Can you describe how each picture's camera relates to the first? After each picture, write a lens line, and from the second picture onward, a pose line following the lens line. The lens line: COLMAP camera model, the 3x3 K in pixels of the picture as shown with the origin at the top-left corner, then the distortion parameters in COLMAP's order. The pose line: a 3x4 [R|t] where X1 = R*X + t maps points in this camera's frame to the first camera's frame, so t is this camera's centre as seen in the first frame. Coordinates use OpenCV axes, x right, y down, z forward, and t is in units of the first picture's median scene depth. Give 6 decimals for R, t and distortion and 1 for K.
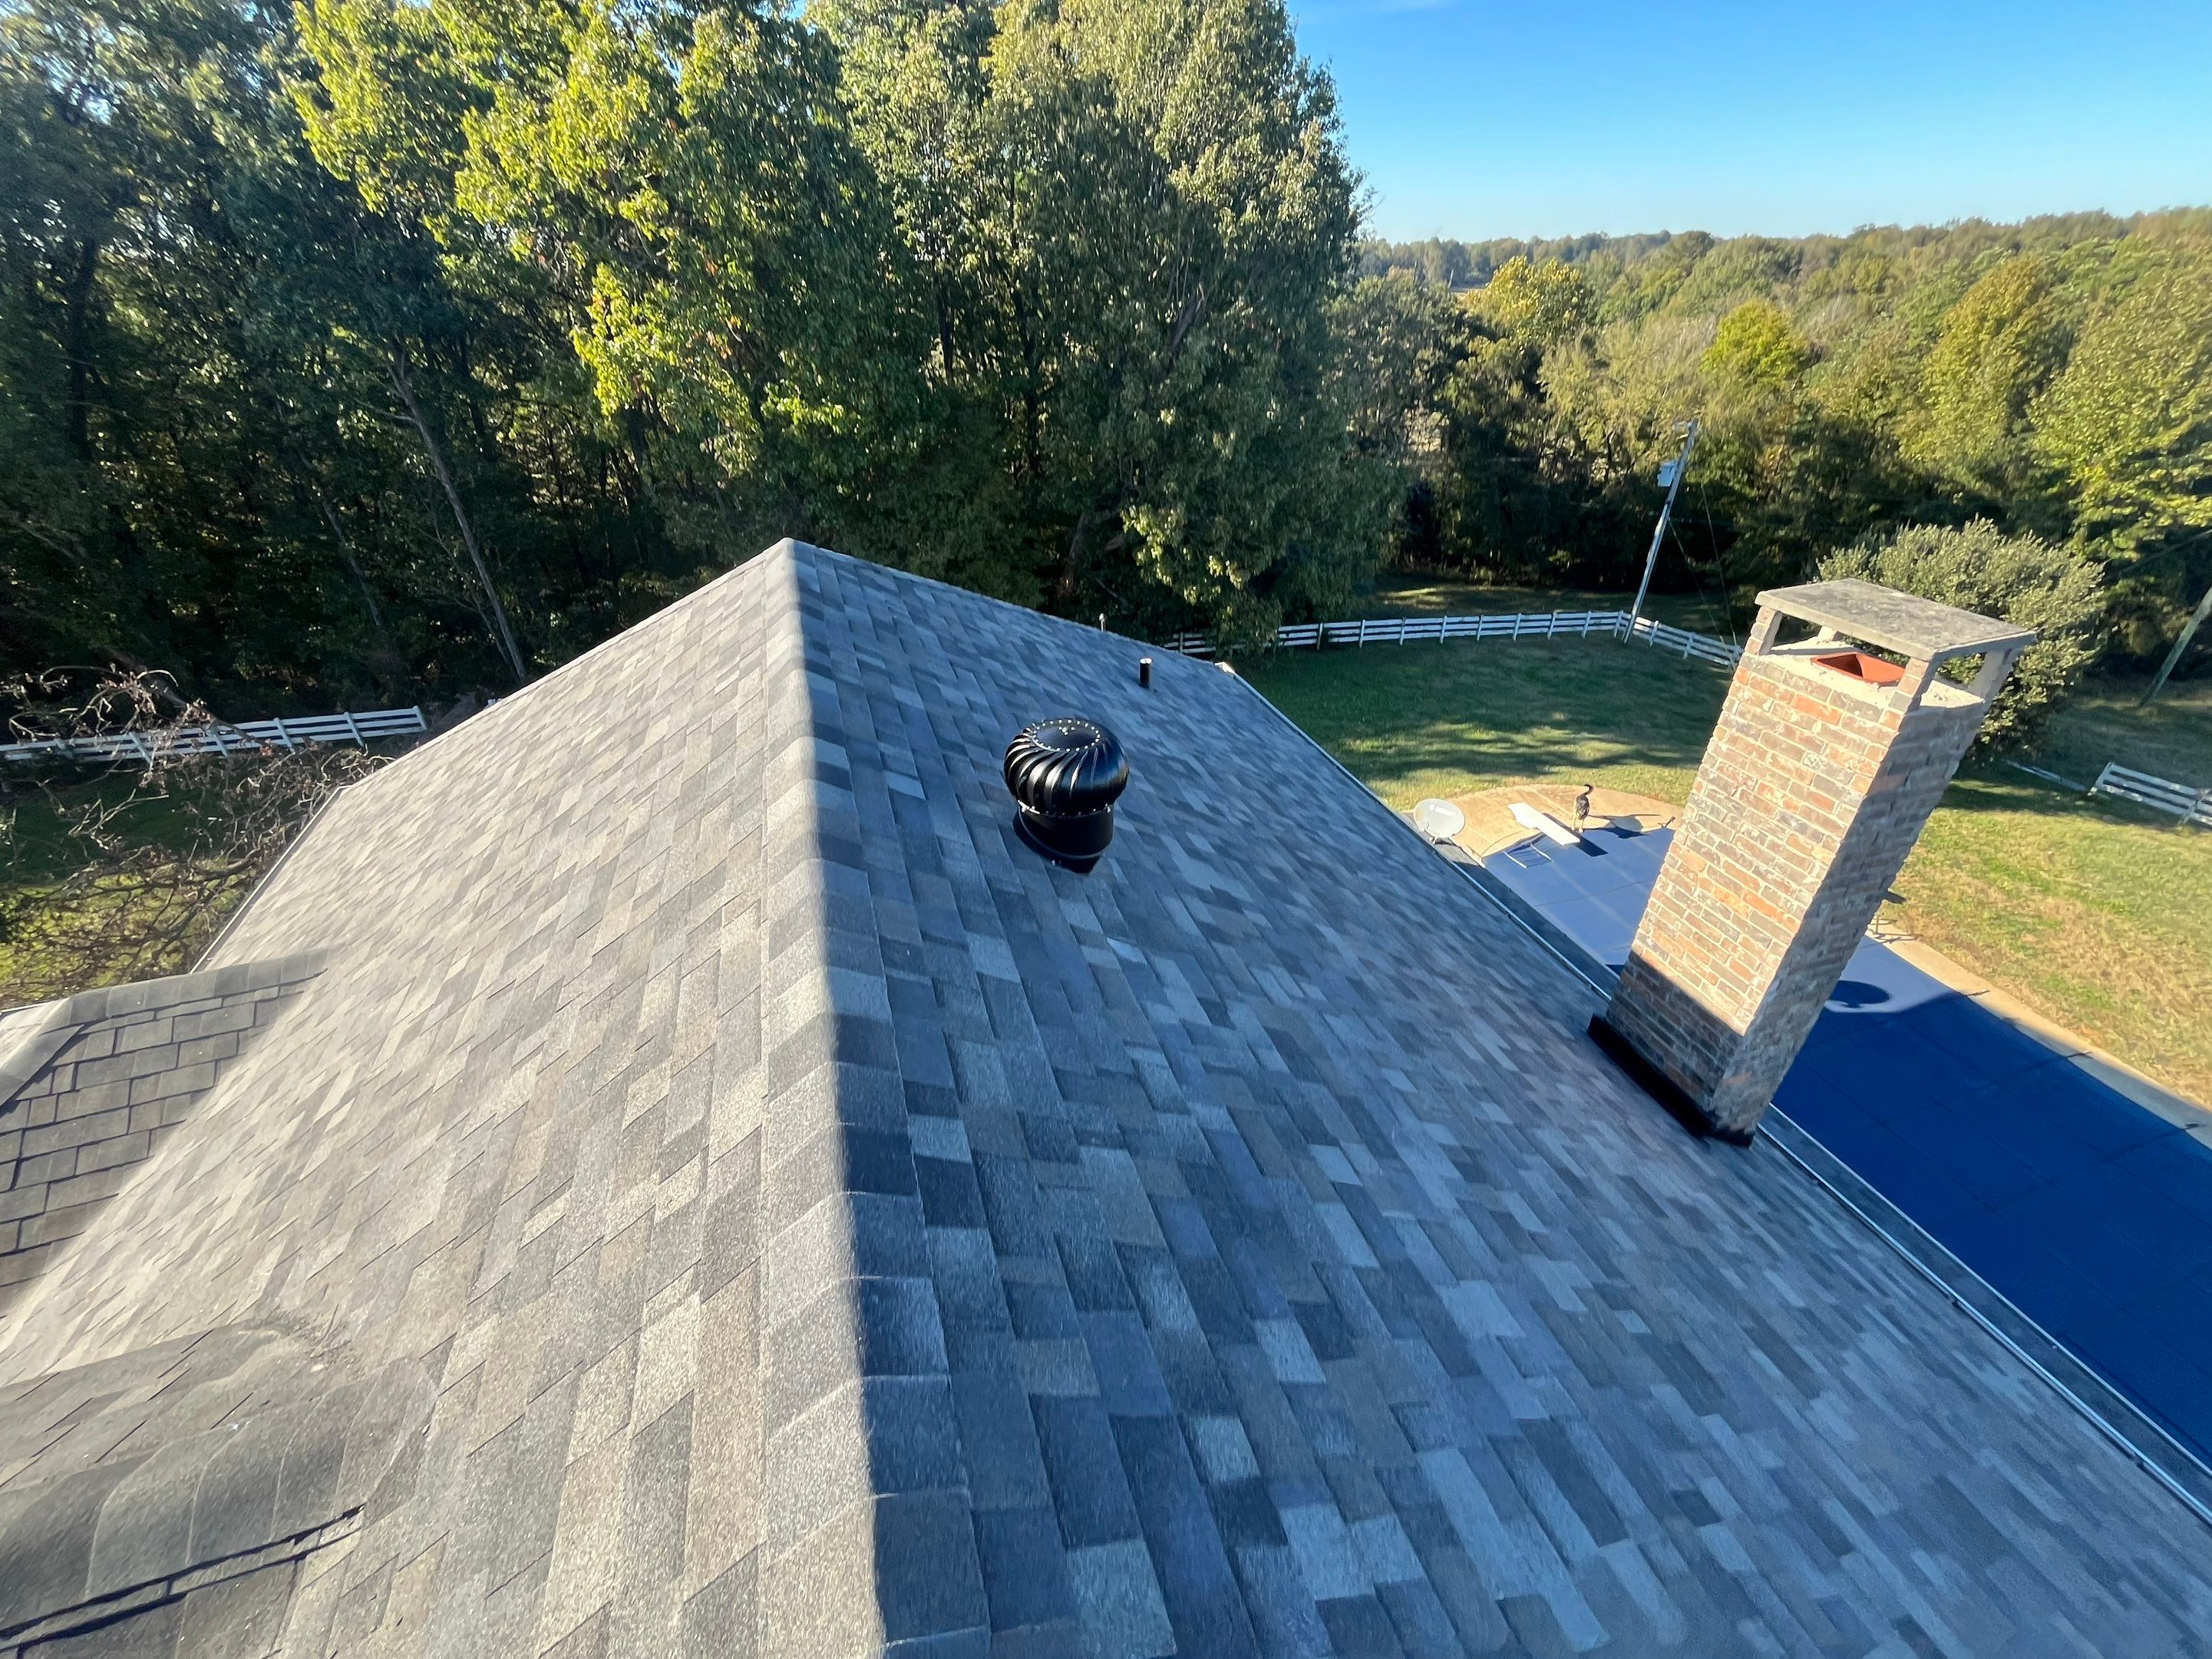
lens RADIAL K [[894.9, 0, 1113.3], [0, 894.9, 839.6], [0, 0, 1]] dist [-0.002545, -0.000567]
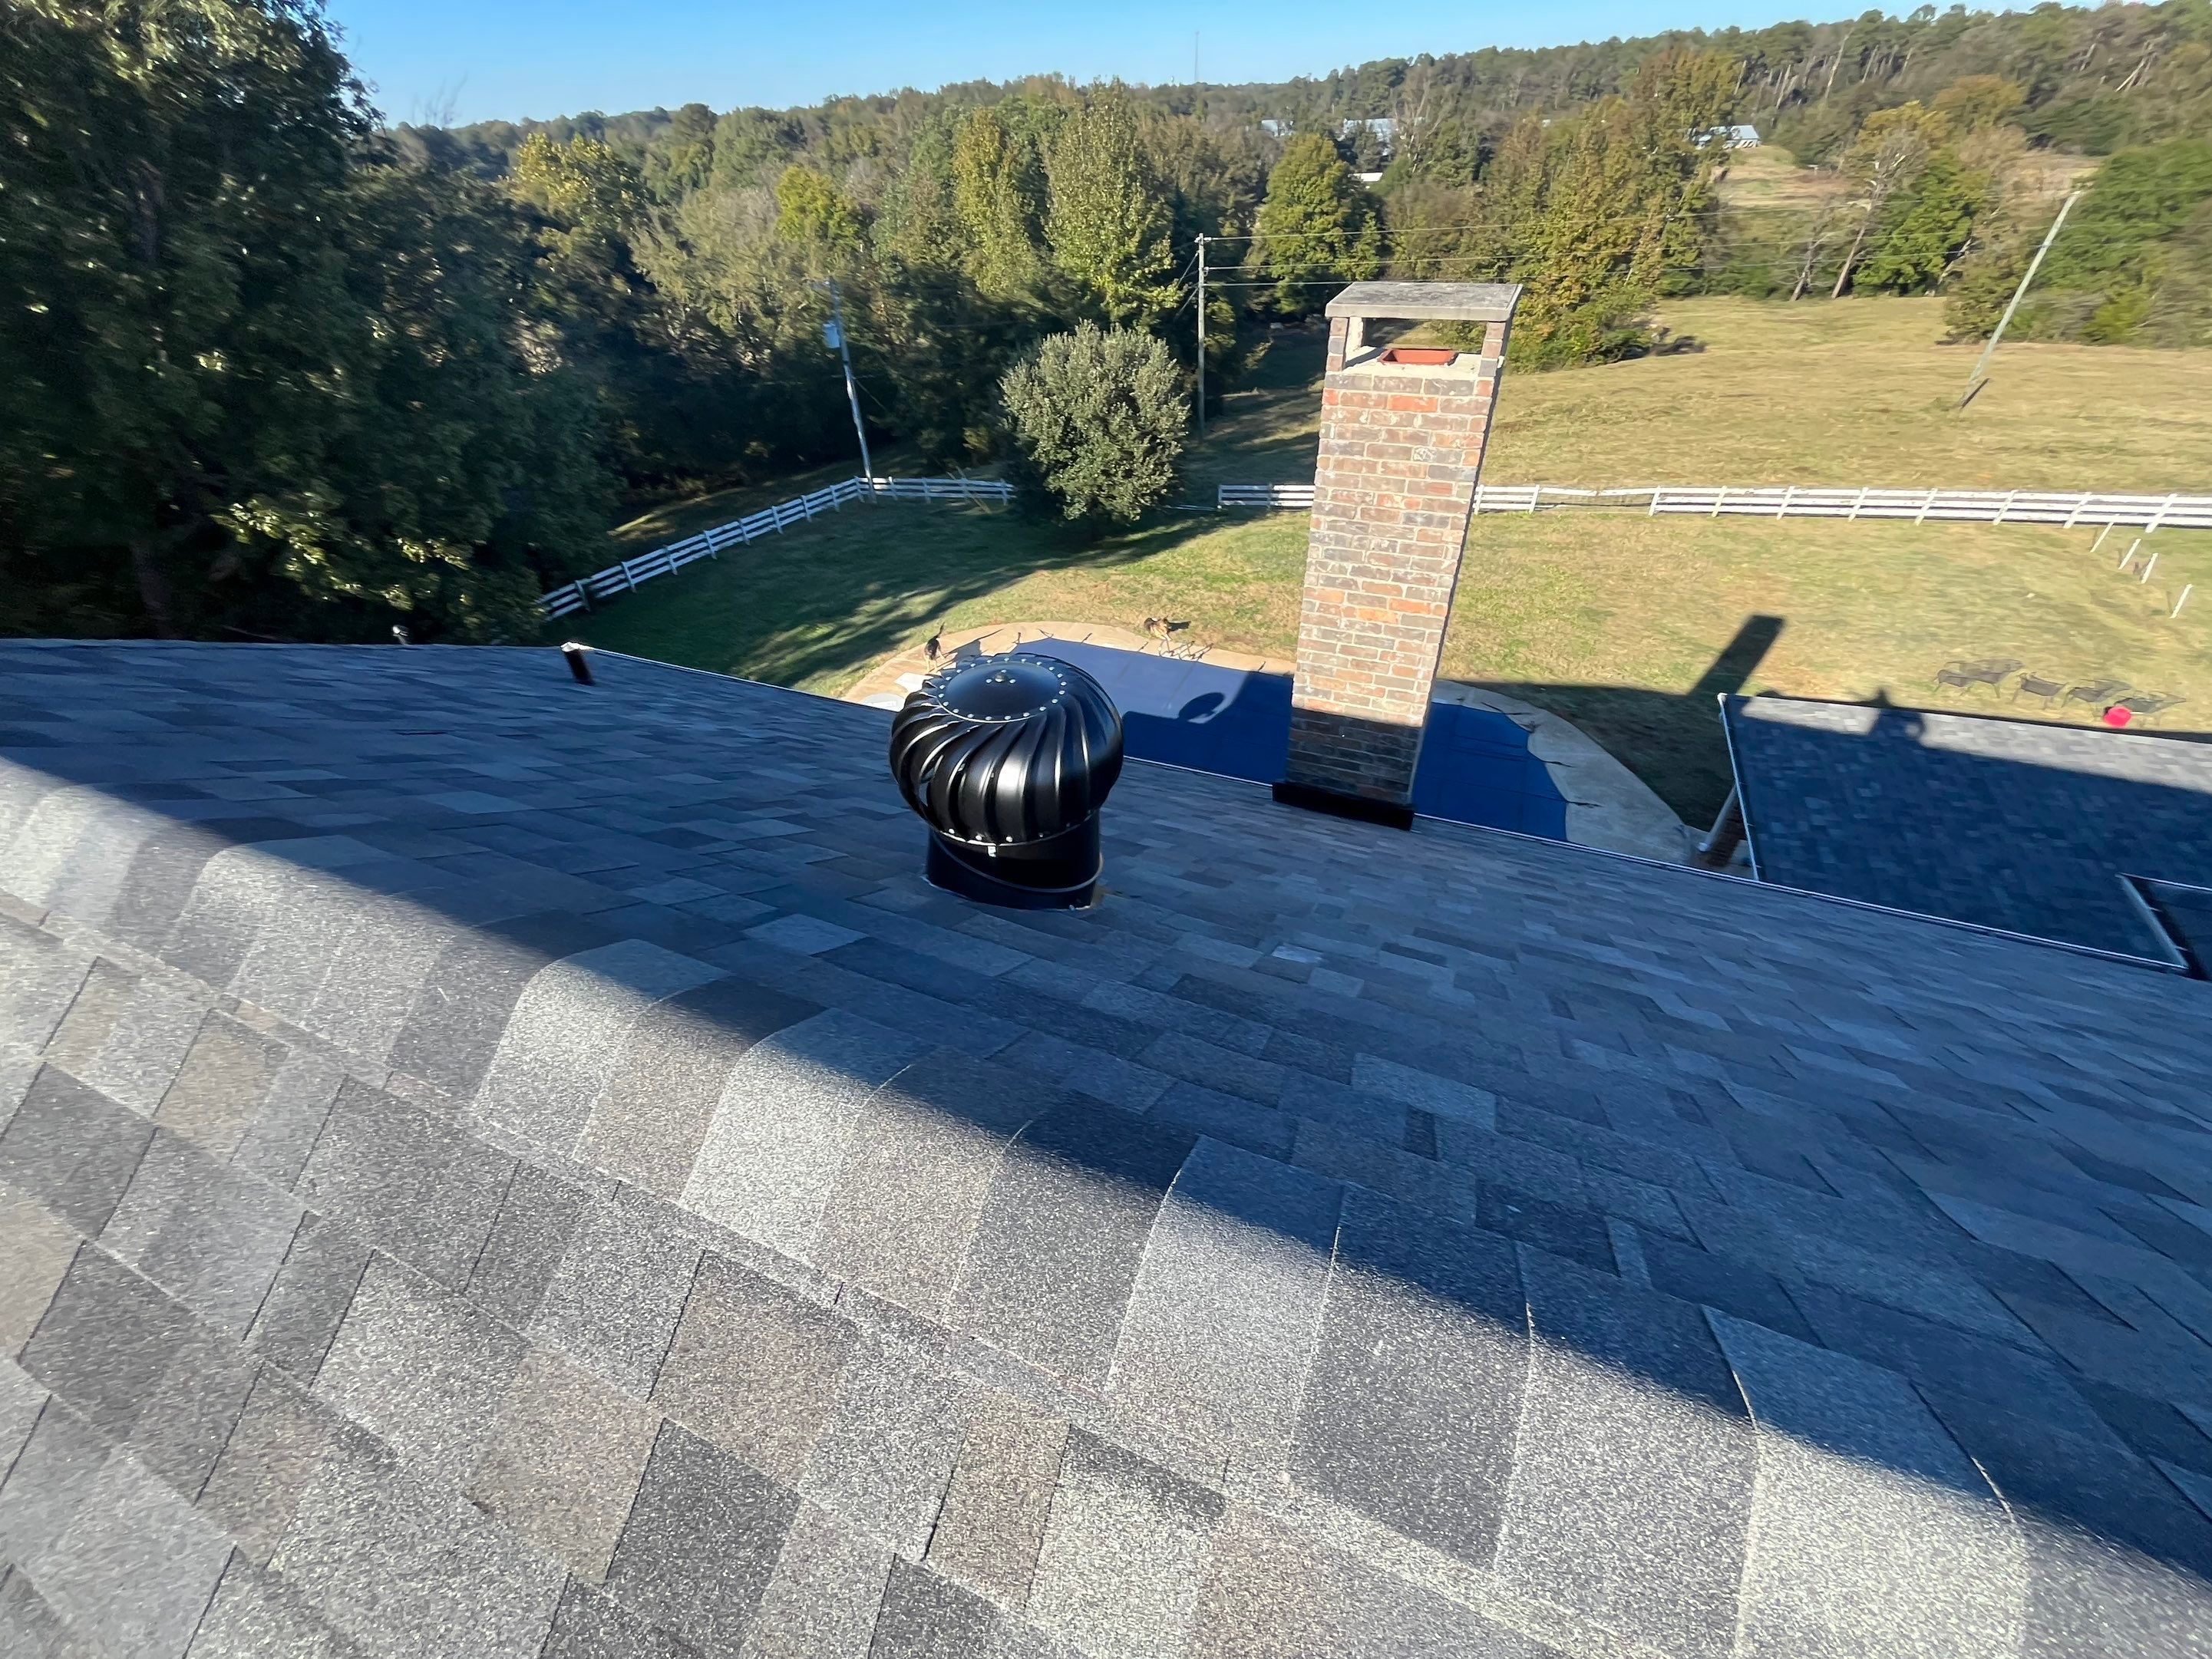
lens RADIAL K [[894.9, 0, 1117.0], [0, 894.9, 826.5], [0, 0, 1]] dist [-0.002545, -0.000567]
pose [[0.658158, -0.484980, 0.575867, -0.039979], [0.438073, 0.868760, 0.230973, -0.015621], [-0.612308, 0.100255, 0.784237, 0.063196]]
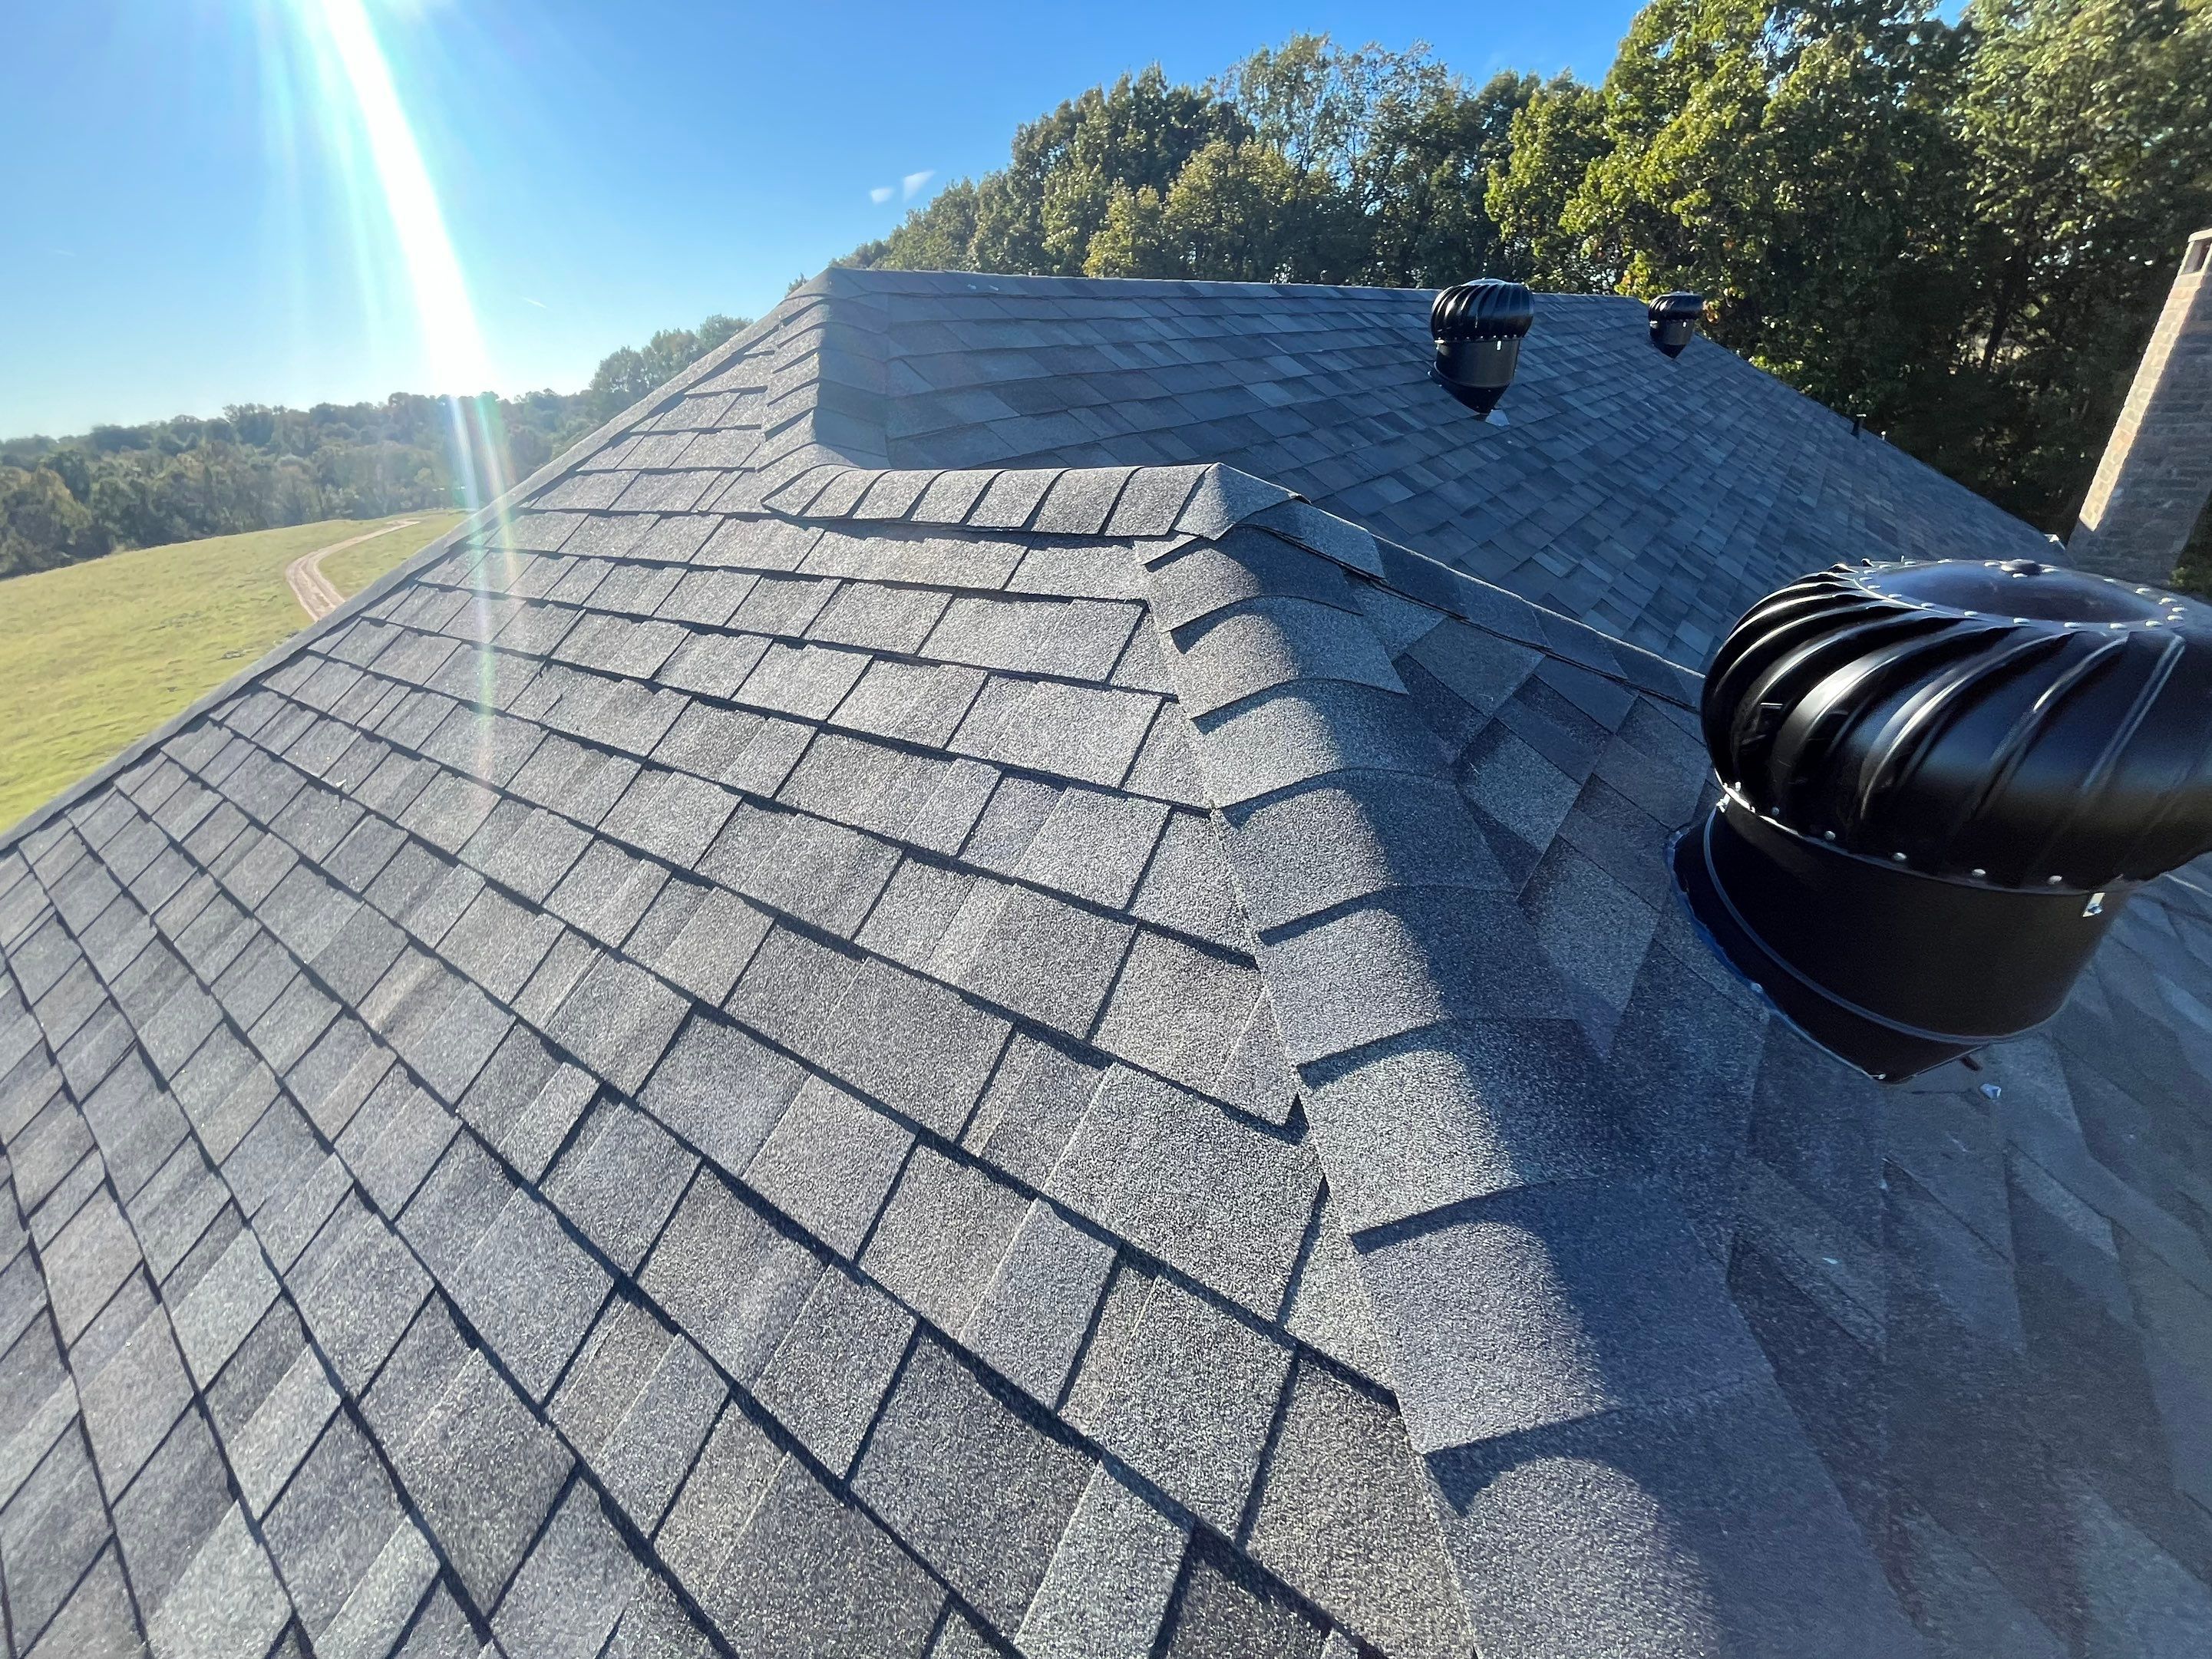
lens RADIAL K [[894.9, 0, 1105.5], [0, 894.9, 825.9], [0, 0, 1]] dist [-0.002545, -0.000567]
pose [[0.578187, 0.349639, -0.737192, 0.183179], [-0.388795, 0.912416, 0.127809, 0.205026], [0.717313, 0.212719, 0.663485, -0.206482]]
